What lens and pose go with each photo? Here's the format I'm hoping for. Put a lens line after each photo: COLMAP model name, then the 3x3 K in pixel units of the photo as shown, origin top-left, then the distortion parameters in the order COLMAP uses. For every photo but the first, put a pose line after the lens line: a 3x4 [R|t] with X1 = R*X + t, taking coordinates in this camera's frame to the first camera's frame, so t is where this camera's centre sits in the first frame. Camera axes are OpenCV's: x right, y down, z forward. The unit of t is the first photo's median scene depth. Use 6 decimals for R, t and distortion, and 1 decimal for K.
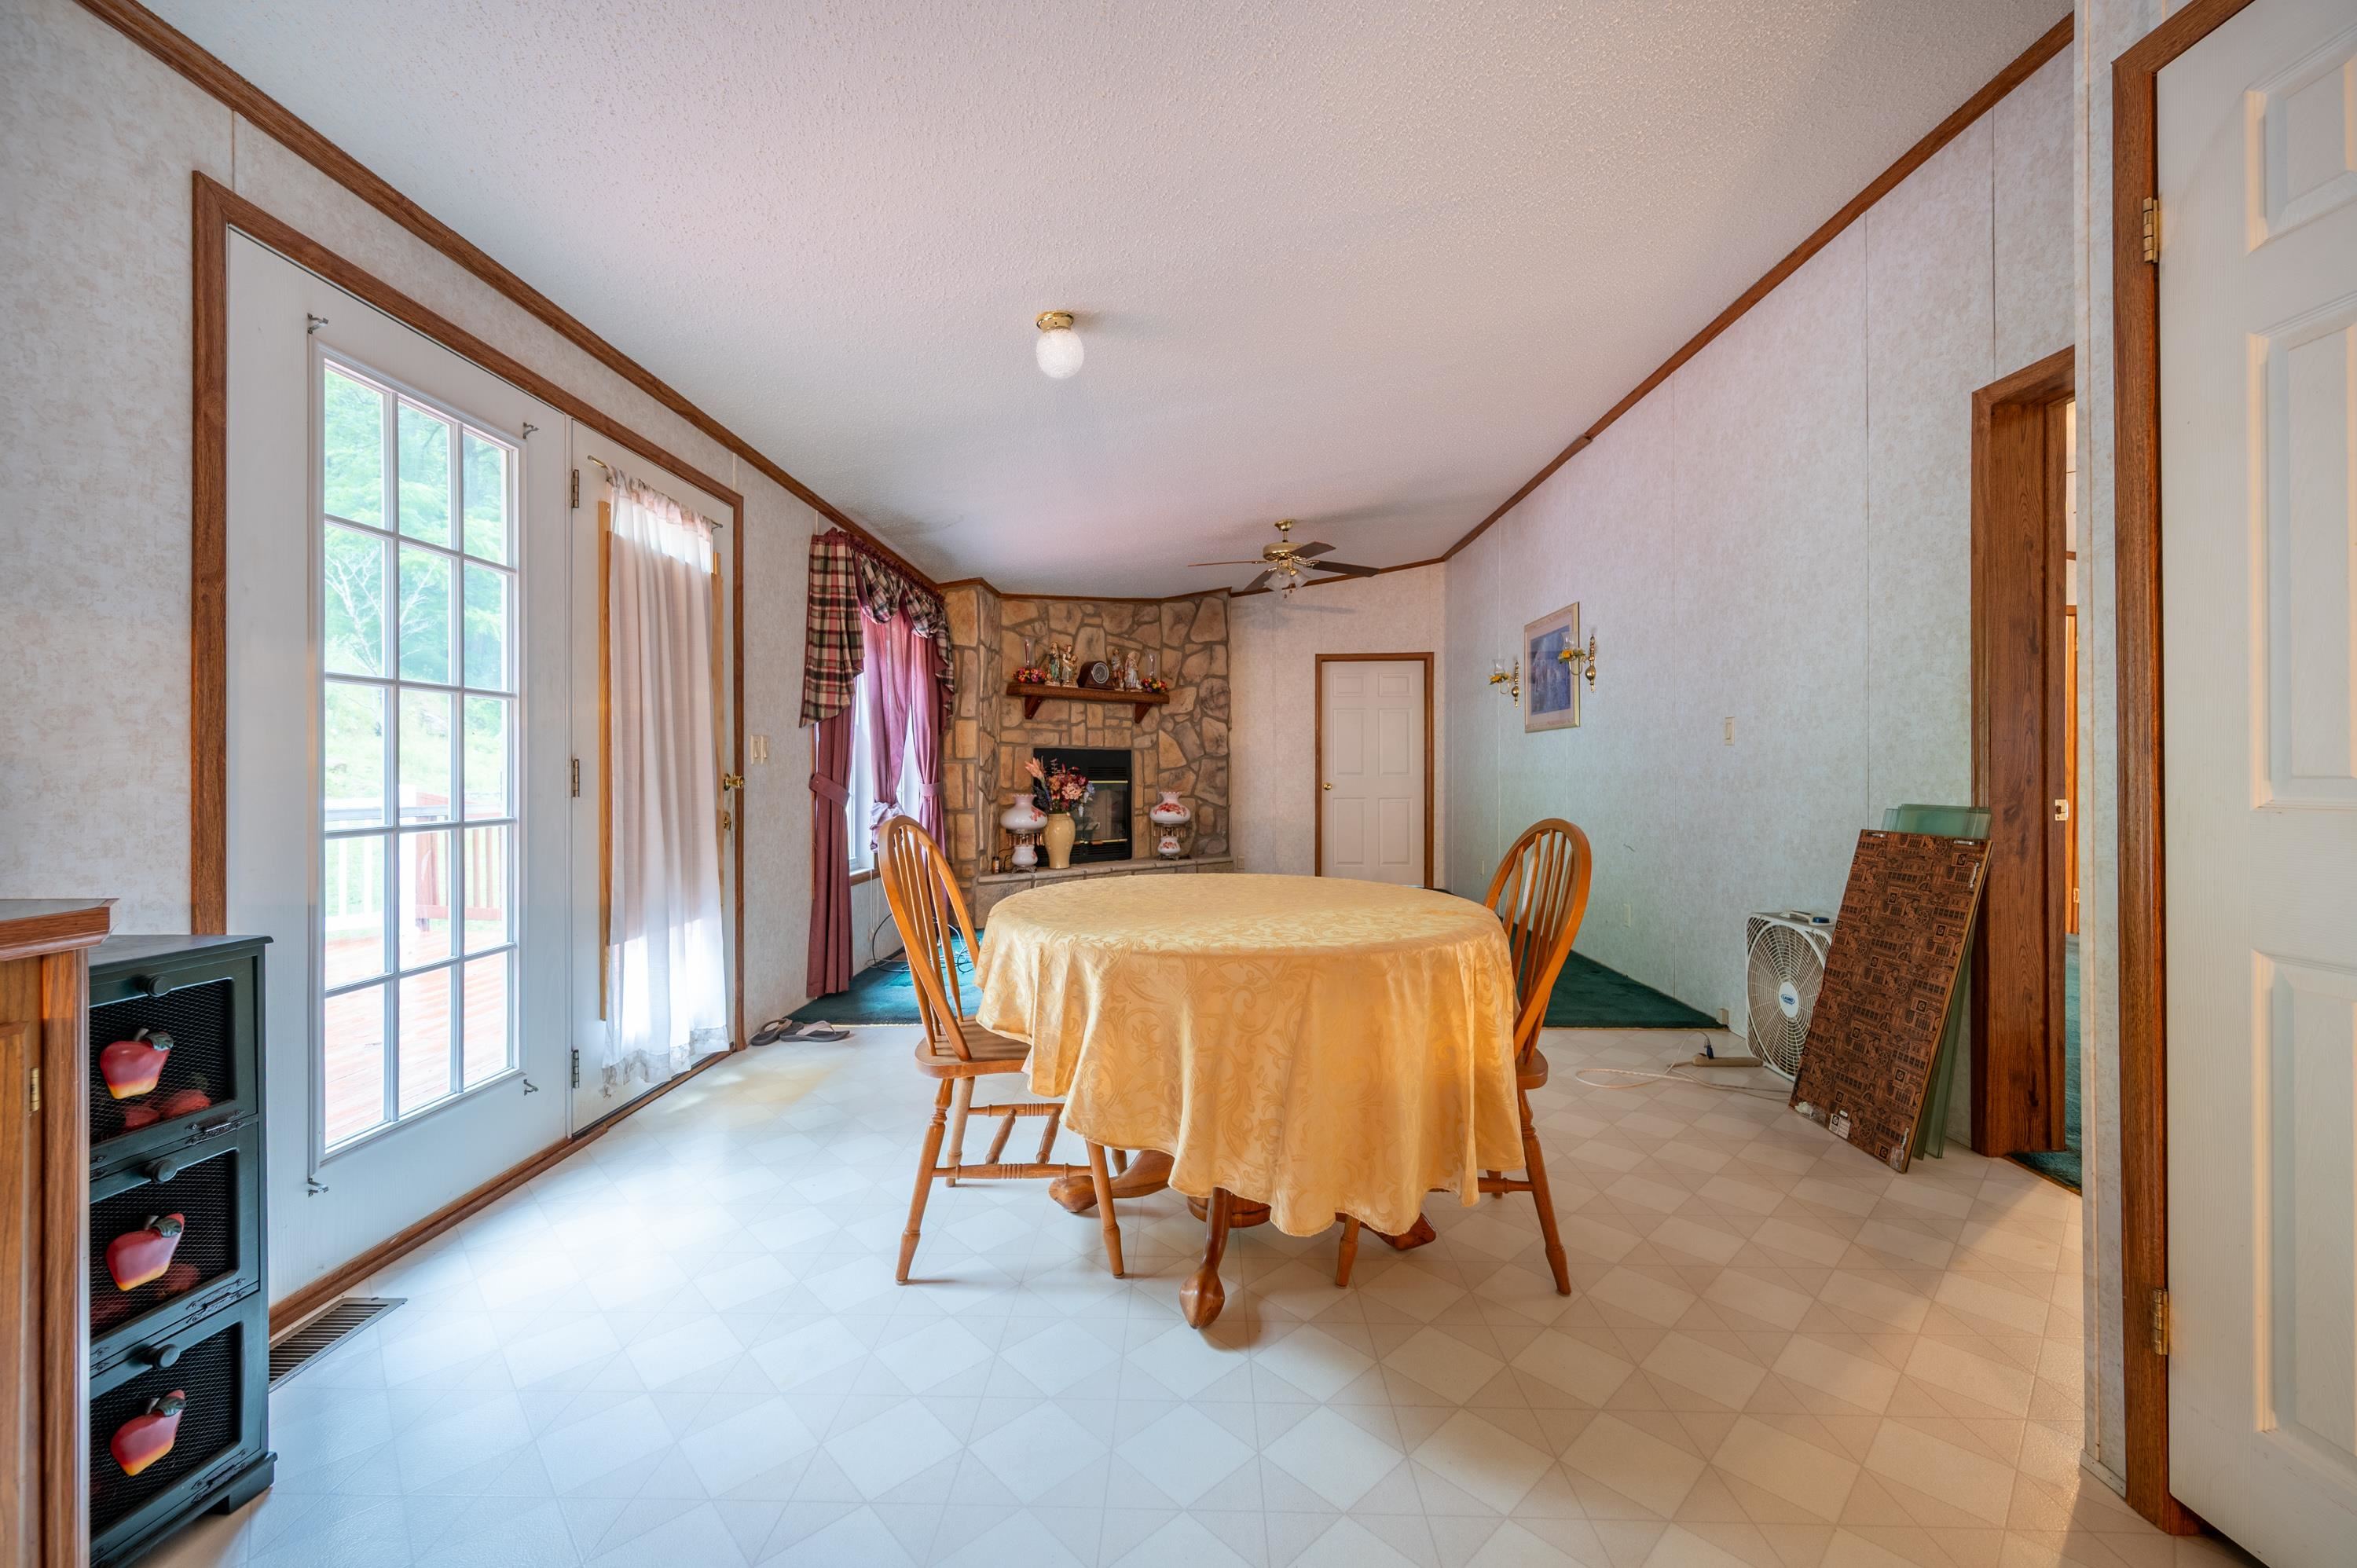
lens RADIAL K [[930.2, 0, 1162.5], [0, 930.2, 770.6], [0, 0, 1]] dist [-0.002428, 0.000955]
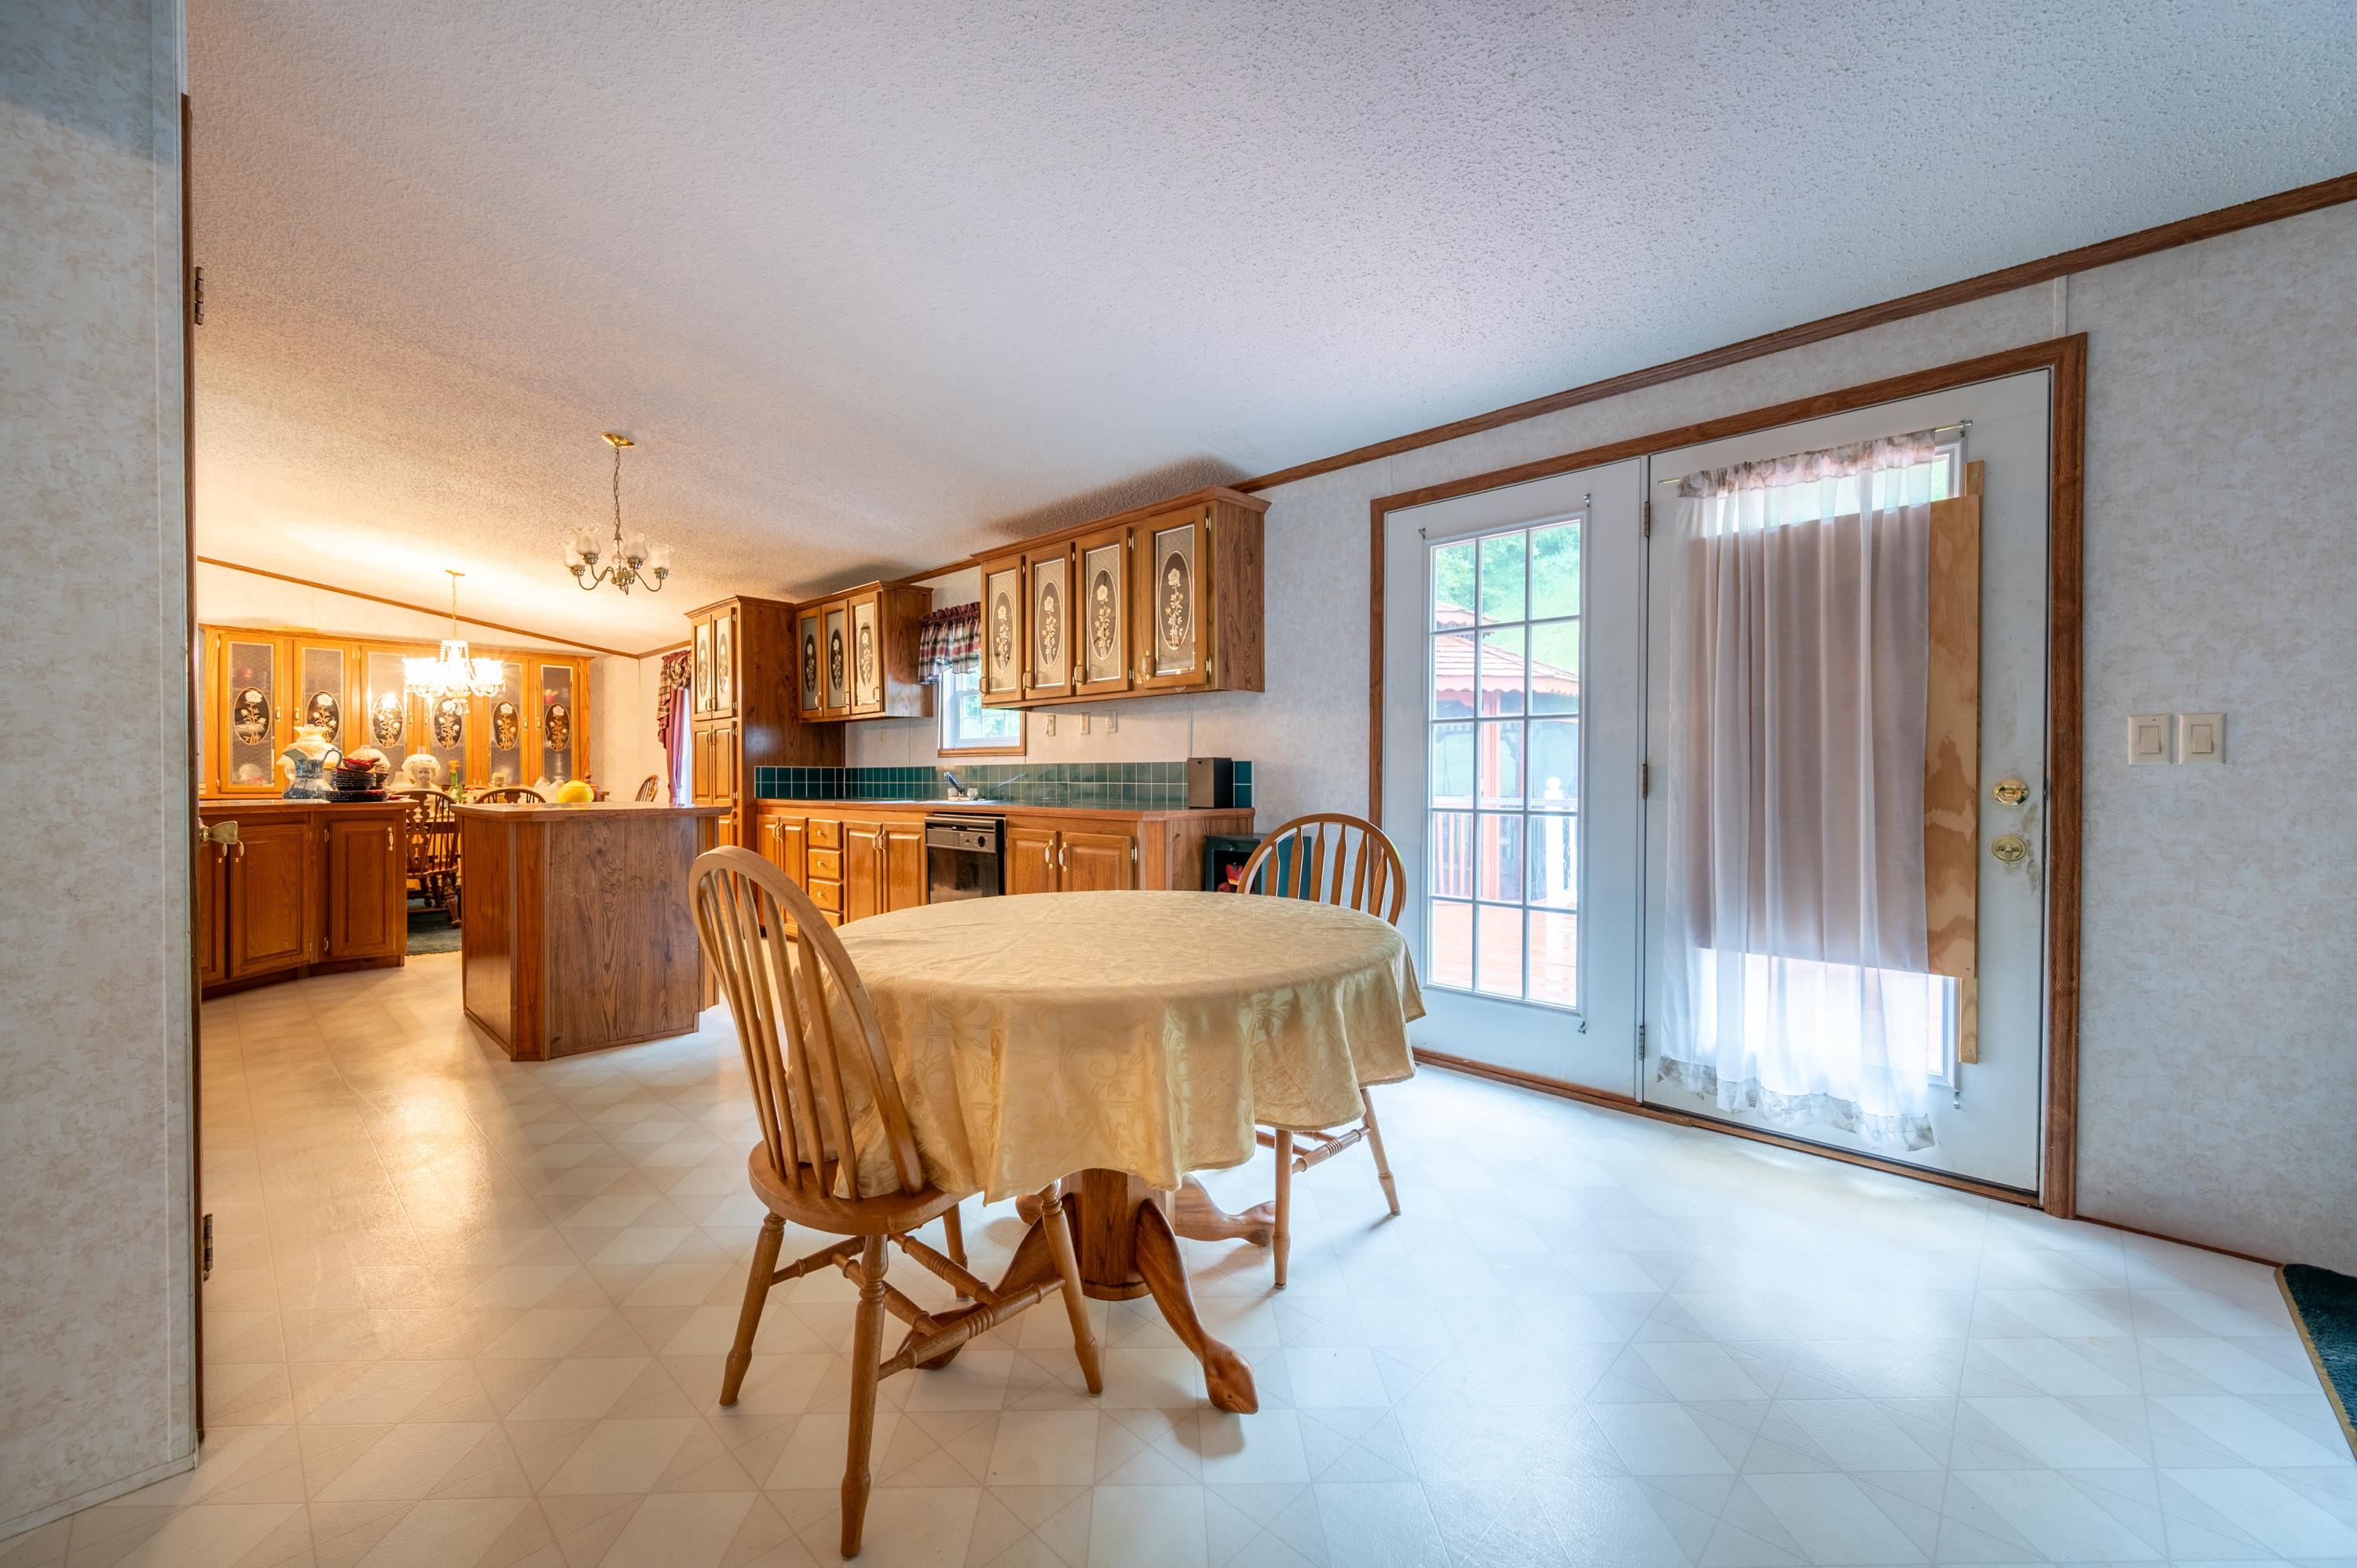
lens RADIAL K [[930.2, 0, 1157.6], [0, 930.2, 791.8], [0, 0, 1]] dist [-0.002428, 0.000955]
pose [[-0.673318, 0.011629, -0.739262, 0.212830], [-0.003901, 0.999807, 0.019280, 0.000486], [0.739343, 0.015865, -0.673142, 0.483362]]
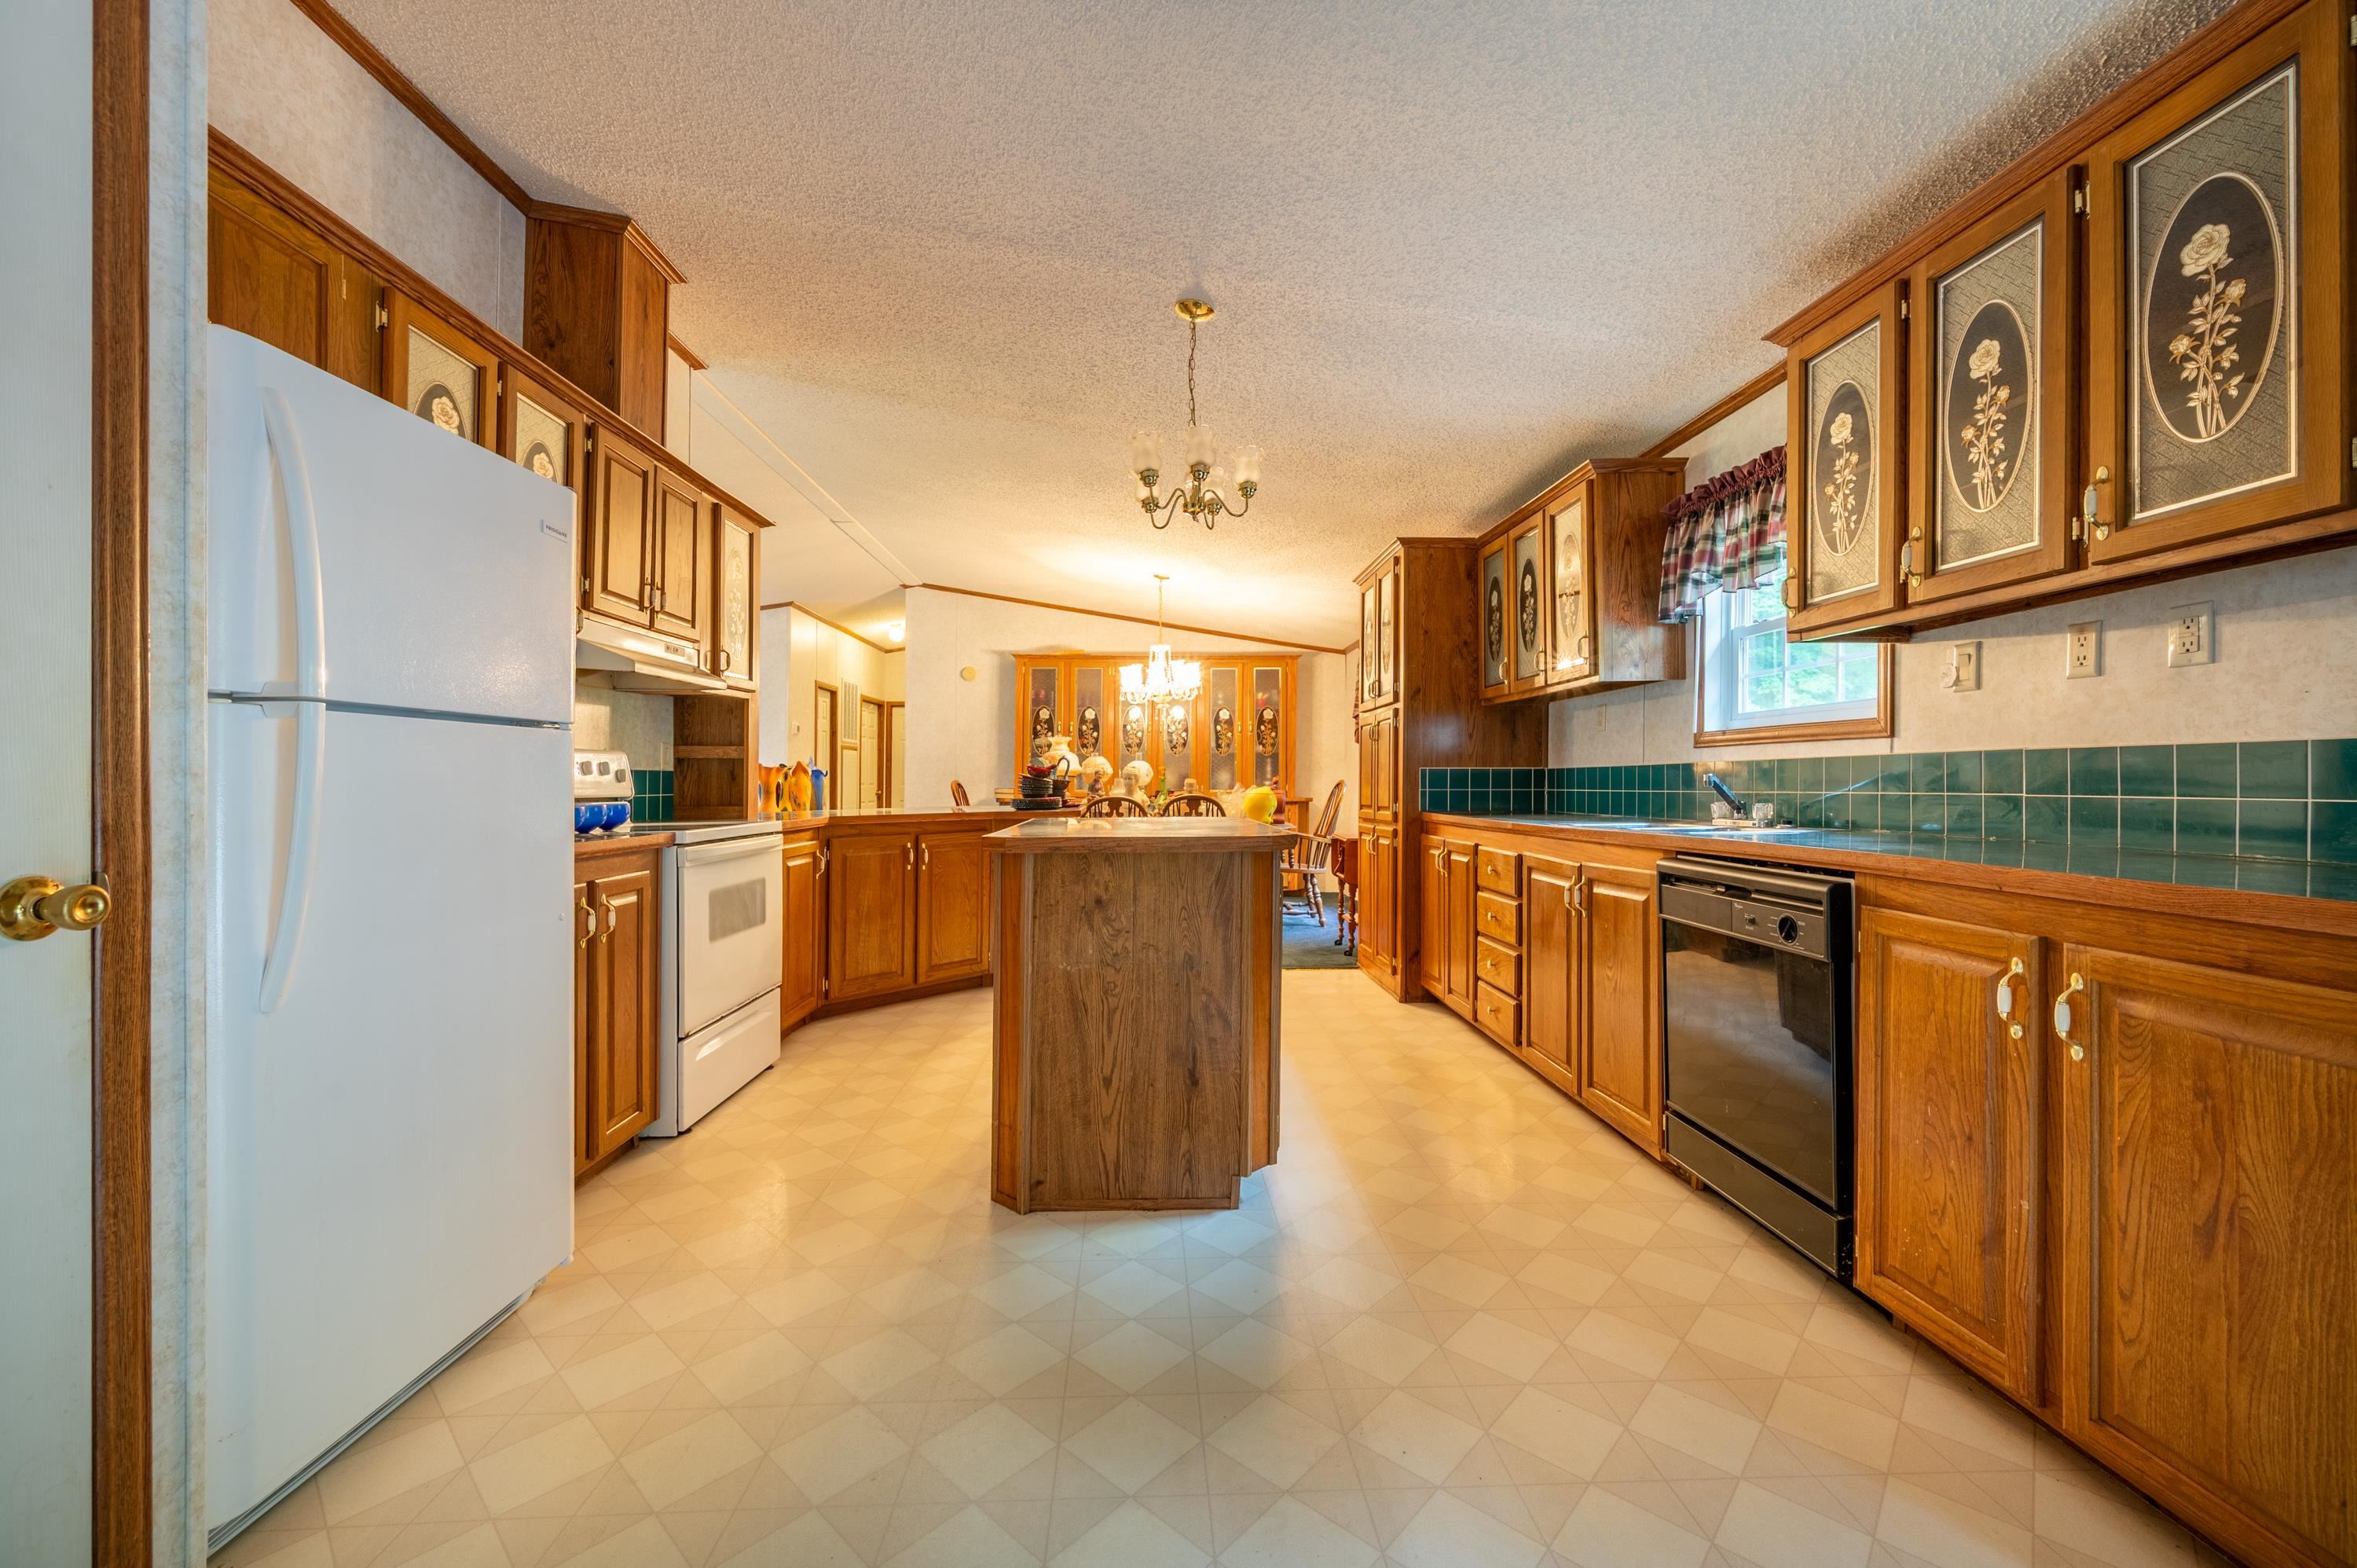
lens RADIAL K [[930.2, 0, 1189.0], [0, 930.2, 801.1], [0, 0, 1]] dist [-0.002428, 0.000955]
pose [[-0.996123, 0.007189, -0.087673, 0.038421], [0.004888, 0.999639, 0.026435, 0.000044], [0.087831, 0.025904, -0.995799, 0.242667]]
